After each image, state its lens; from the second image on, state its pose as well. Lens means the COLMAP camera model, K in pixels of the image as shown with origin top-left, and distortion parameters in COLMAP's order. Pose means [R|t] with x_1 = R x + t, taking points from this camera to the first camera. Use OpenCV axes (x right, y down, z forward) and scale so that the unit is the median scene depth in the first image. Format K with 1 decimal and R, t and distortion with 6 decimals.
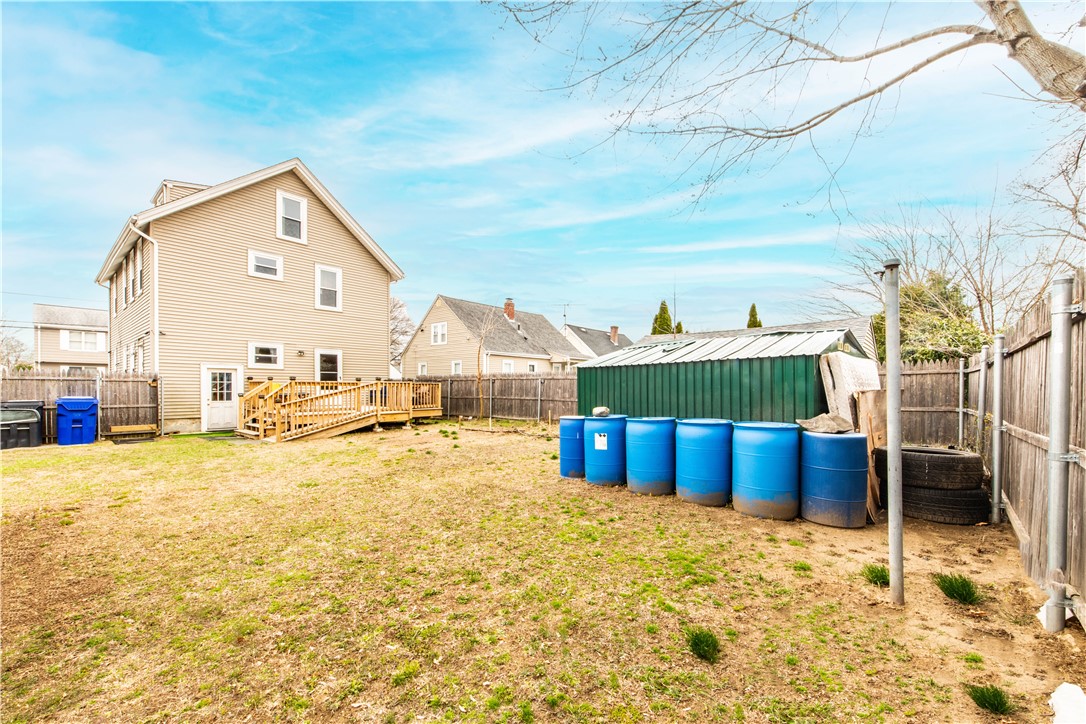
lens RADIAL K [[449.6, 0, 538.7], [0, 449.6, 387.2], [0, 0, 1]] dist [0.014122, -0.001100]
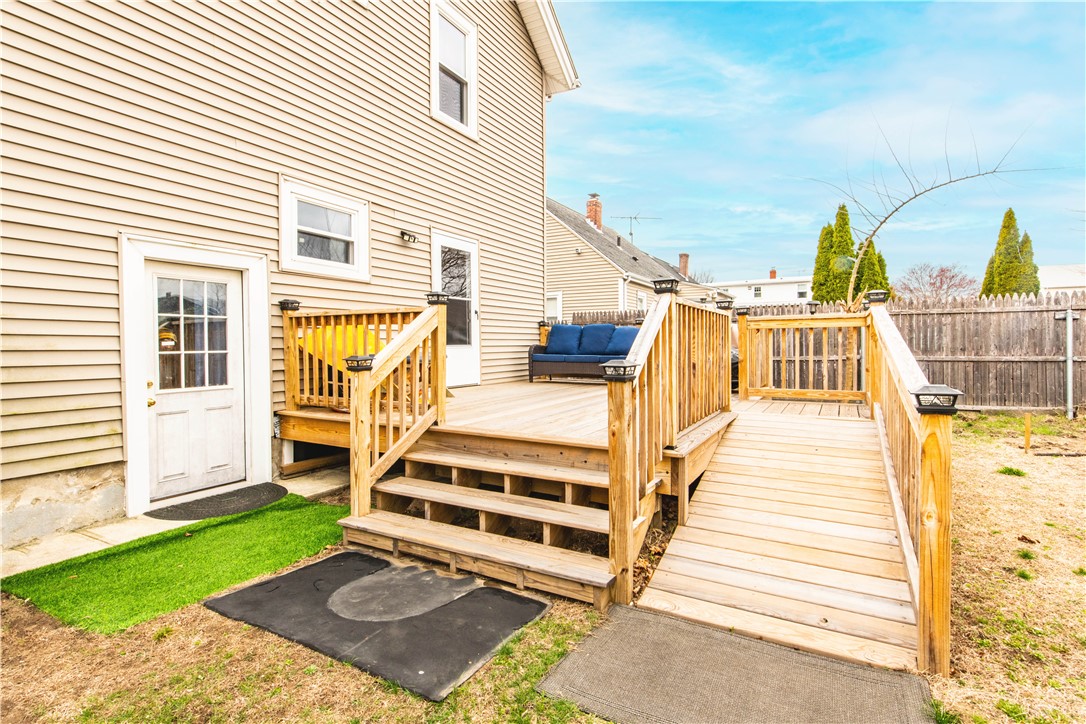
lens RADIAL K [[508.8, 0, 543.1], [0, 508.8, 355.5], [0, 0, 1]] dist [-0.001558, 0.000264]
pose [[0.981379, -0.015648, 0.191442, -0.556989], [0.011013, 0.999621, 0.025248, 0.006511], [-0.191765, -0.022670, 0.981179, 0.667250]]
